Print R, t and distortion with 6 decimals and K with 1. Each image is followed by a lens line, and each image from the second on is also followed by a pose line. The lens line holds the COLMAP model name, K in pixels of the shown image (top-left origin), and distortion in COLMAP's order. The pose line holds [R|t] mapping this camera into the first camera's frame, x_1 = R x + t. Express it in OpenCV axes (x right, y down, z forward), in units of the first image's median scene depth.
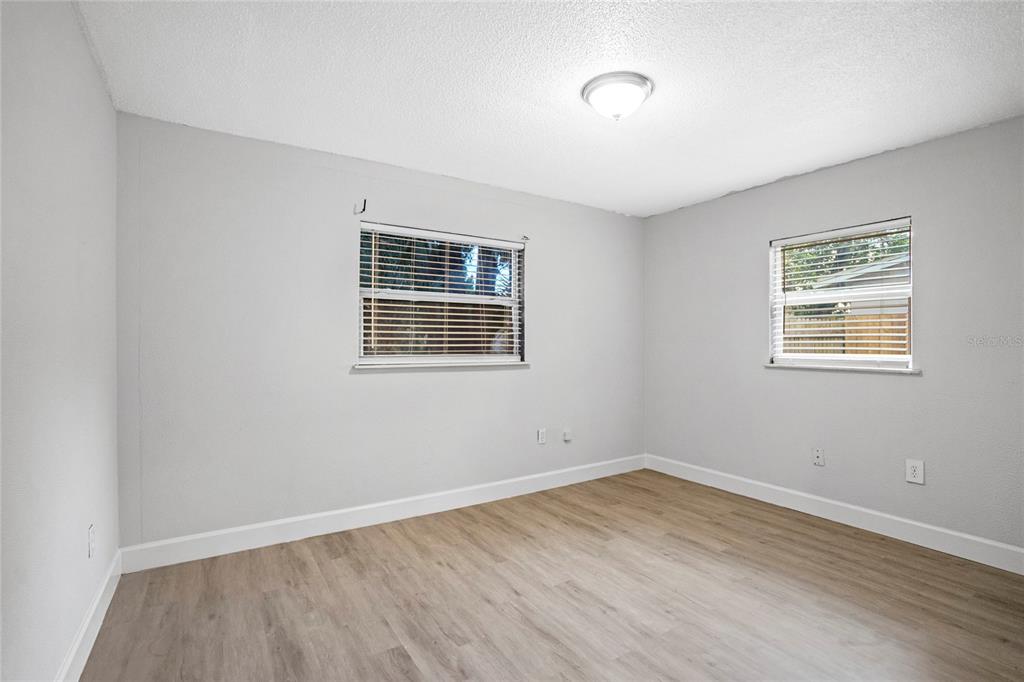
lens RADIAL K [[489.6, 0, 512.5], [0, 489.6, 339.3], [0, 0, 1]] dist [-0.036772, 0.010718]
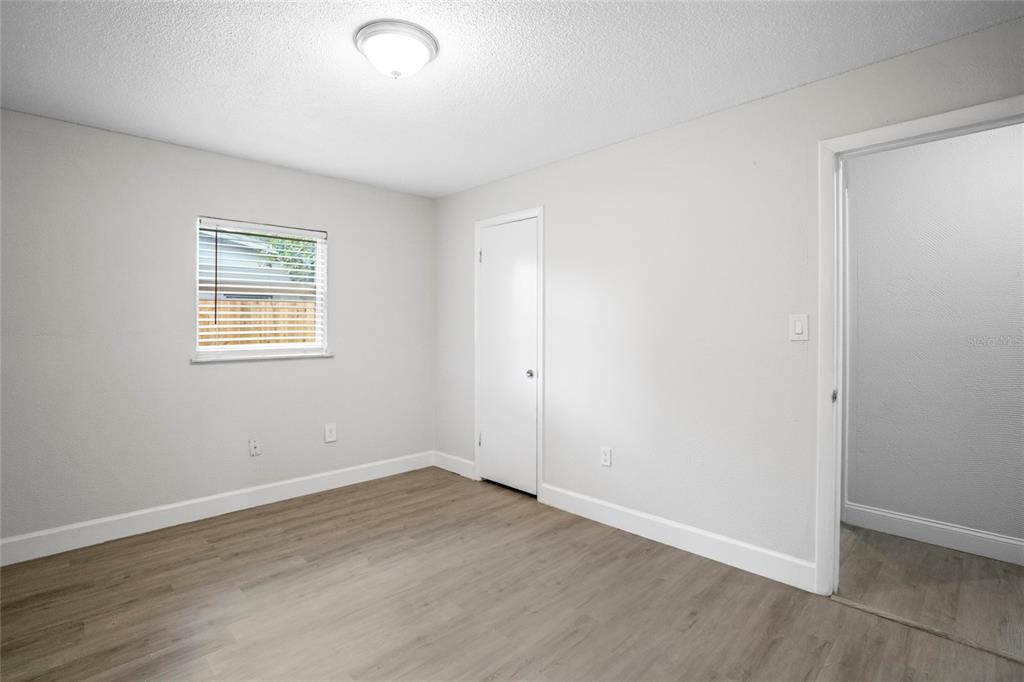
lens RADIAL K [[489.6, 0, 513.9], [0, 489.6, 339.7], [0, 0, 1]] dist [-0.036772, 0.010718]
pose [[-0.218692, -0.024793, 0.975479, -0.495694], [-0.003590, 0.999691, 0.024604, -0.006934], [-0.975787, 0.001879, -0.218713, 0.755691]]
